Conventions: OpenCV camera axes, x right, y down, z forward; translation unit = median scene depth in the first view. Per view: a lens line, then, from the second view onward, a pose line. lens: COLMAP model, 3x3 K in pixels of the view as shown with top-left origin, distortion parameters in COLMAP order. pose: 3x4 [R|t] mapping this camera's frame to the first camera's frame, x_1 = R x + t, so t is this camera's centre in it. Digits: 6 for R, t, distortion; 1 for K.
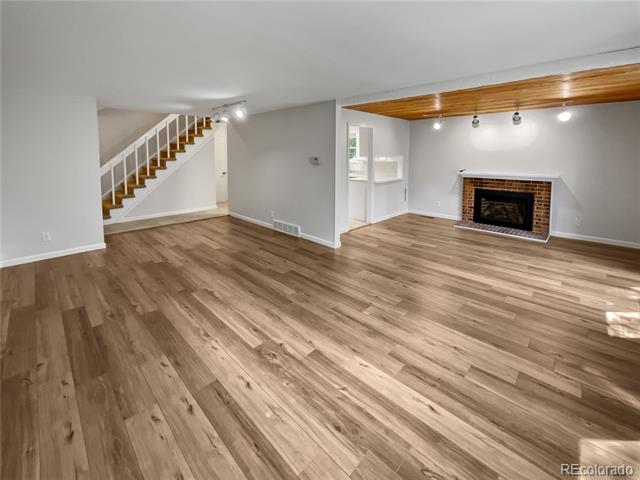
lens RADIAL K [[266.6, 0, 320.0], [0, 266.6, 240.0], [0, 0, 1]] dist [-0.001520, 0.000175]
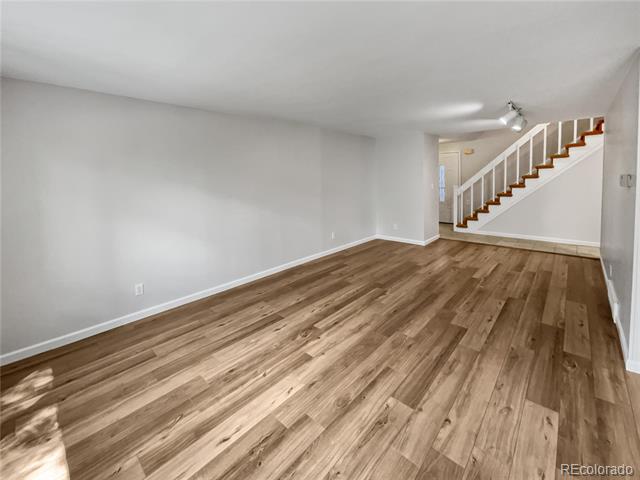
lens RADIAL K [[266.6, 0, 320.0], [0, 266.6, 240.0], [0, 0, 1]] dist [-0.001520, 0.000175]
pose [[0.033540, 0.225052, -0.973769, 1.037532], [-0.278218, 0.937908, 0.207181, -0.296939], [0.959932, 0.263971, 0.094070, 0.896738]]
